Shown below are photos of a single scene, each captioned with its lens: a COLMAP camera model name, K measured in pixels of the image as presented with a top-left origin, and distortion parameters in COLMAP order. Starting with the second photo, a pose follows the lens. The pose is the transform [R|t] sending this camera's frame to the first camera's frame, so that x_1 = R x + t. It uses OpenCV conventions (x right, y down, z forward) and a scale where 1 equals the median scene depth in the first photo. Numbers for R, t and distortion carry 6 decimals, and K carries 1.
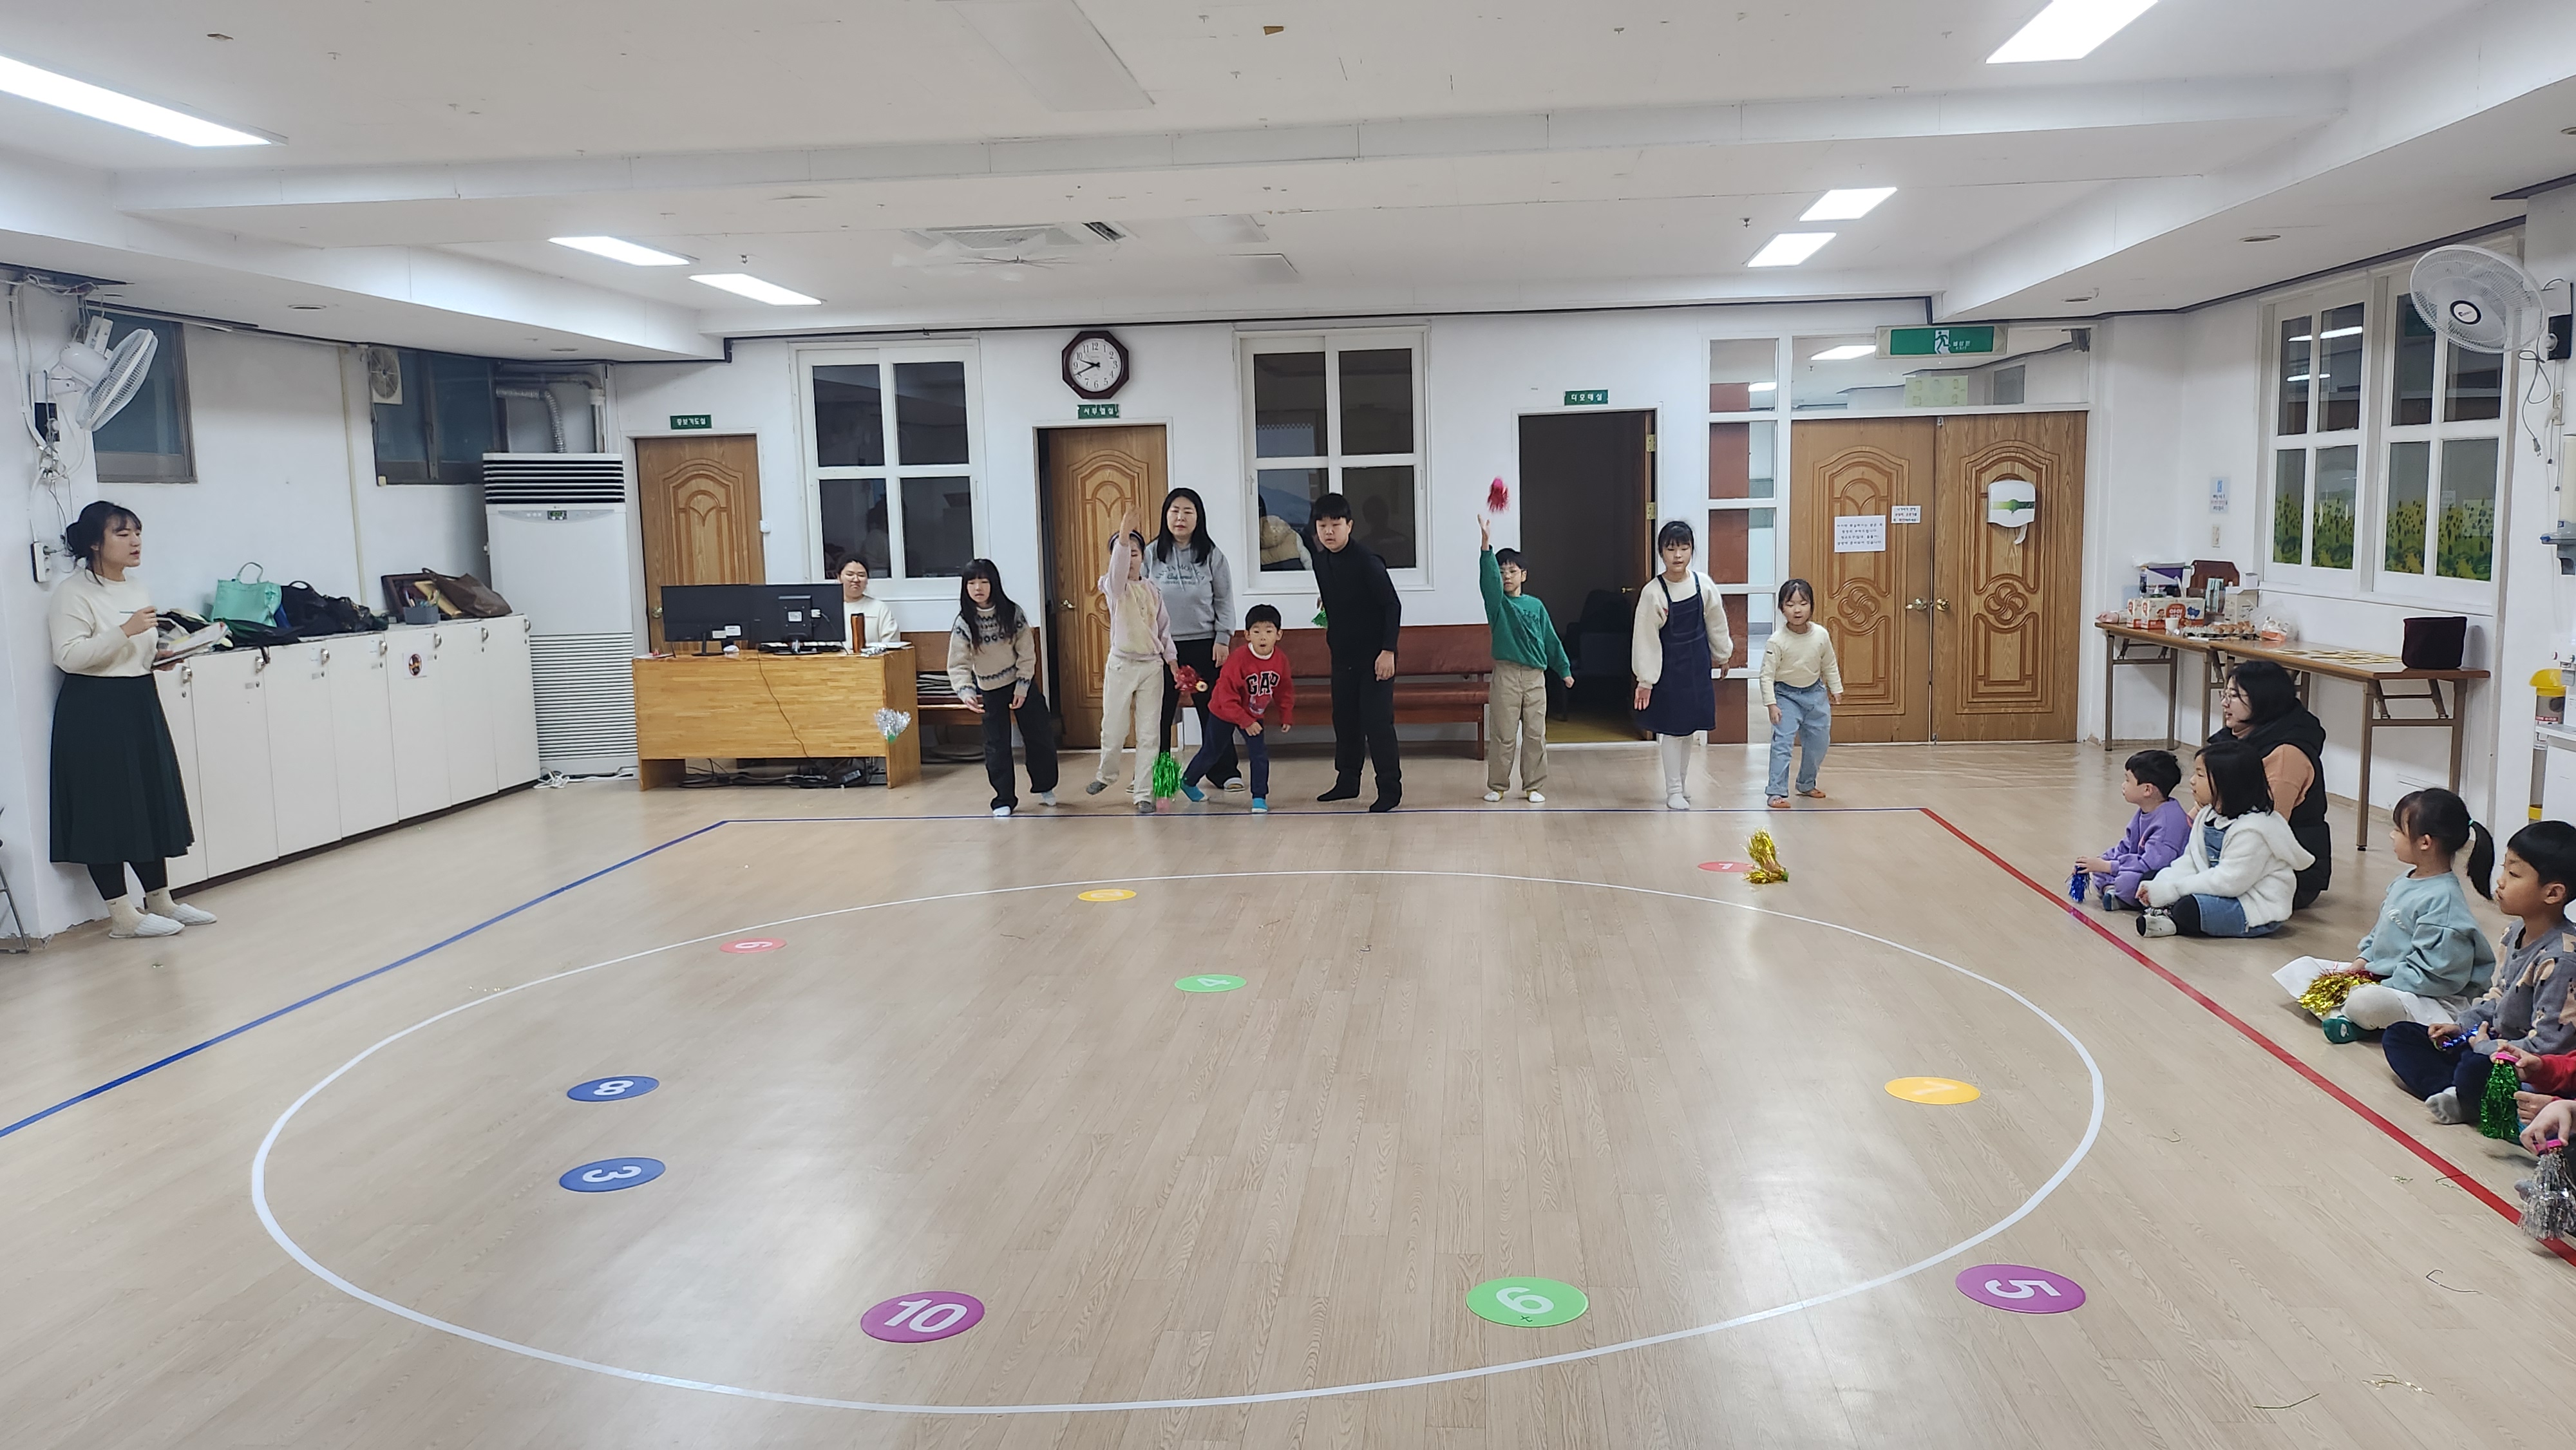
lens RADIAL K [[1975.6, 0, 1303.8], [0, 1975.6, 752.1], [0, 0, 1]] dist [0.066049, -0.063997]
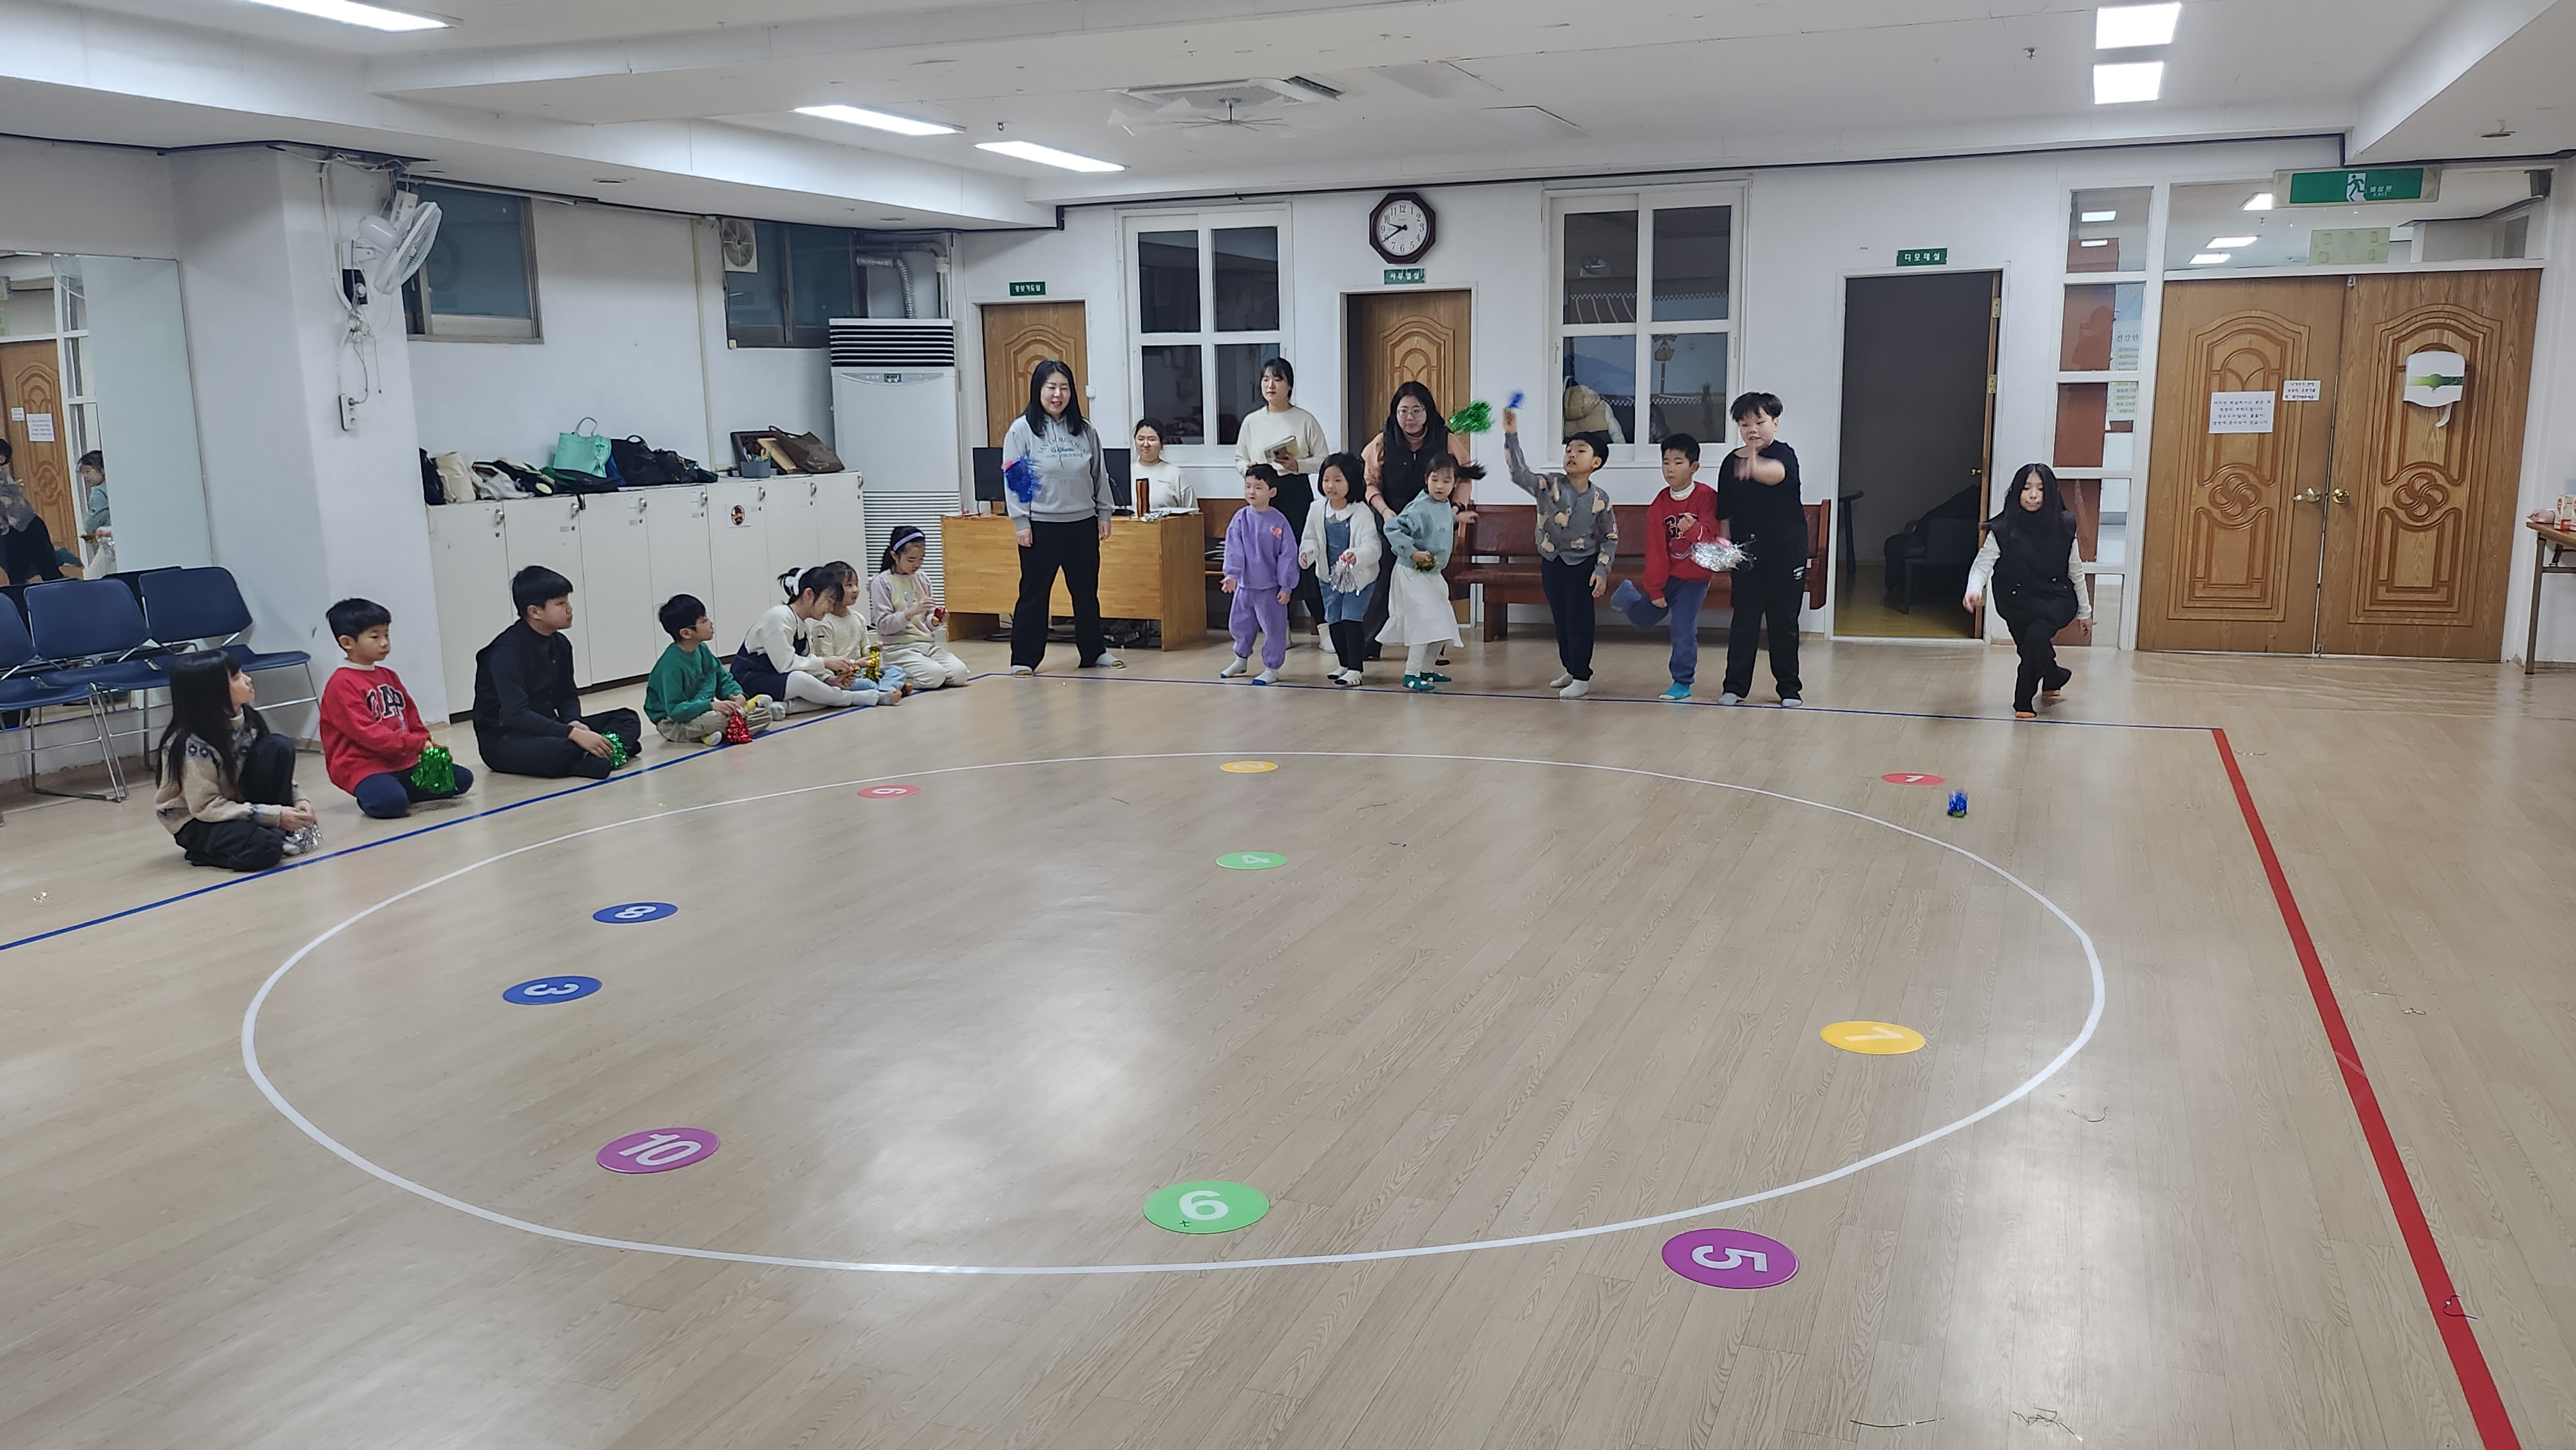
lens RADIAL K [[1975.6, 0, 1305.6], [0, 1975.6, 756.1], [0, 0, 1]] dist [0.066049, -0.063997]
pose [[0.960874, 0.062443, -0.269856, 0.136828], [-0.044506, 0.996405, 0.072091, -0.004369], [0.273388, -0.057260, 0.960198, 0.033993]]
